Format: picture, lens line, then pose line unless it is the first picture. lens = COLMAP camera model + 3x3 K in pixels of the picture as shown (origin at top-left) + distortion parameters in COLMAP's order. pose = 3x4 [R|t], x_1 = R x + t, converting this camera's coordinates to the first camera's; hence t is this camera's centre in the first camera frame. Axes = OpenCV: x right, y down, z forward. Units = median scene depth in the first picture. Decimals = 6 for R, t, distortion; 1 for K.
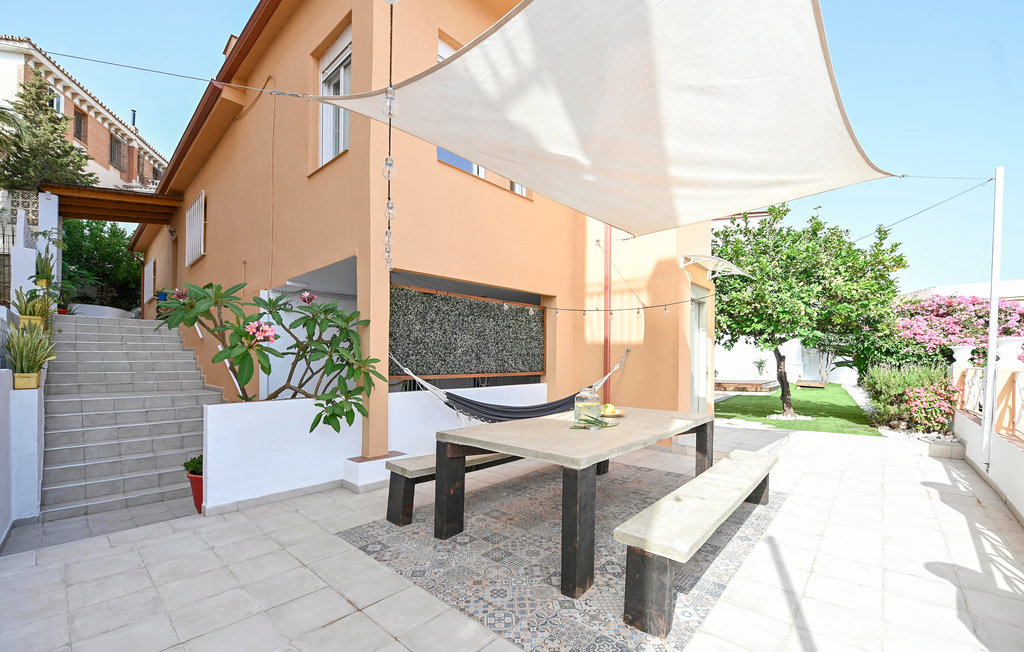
lens RADIAL K [[417.5, 0, 510.8], [0, 417.5, 362.8], [0, 0, 1]] dist [-0.000838, -0.000120]
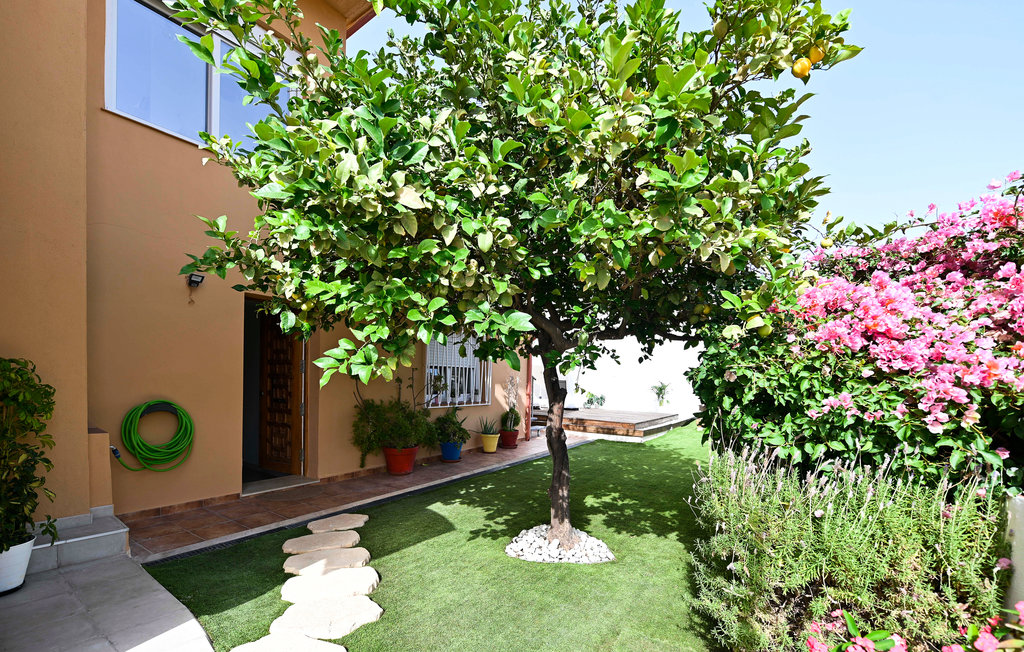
lens RADIAL K [[417.5, 0, 509.4], [0, 417.5, 380.4], [0, 0, 1]] dist [-0.000838, -0.000120]
pose [[0.996461, 0.034169, 0.076798, 0.740414], [-0.035331, 0.999280, 0.013817, -0.039190], [-0.076271, -0.016482, 0.996951, 0.771421]]
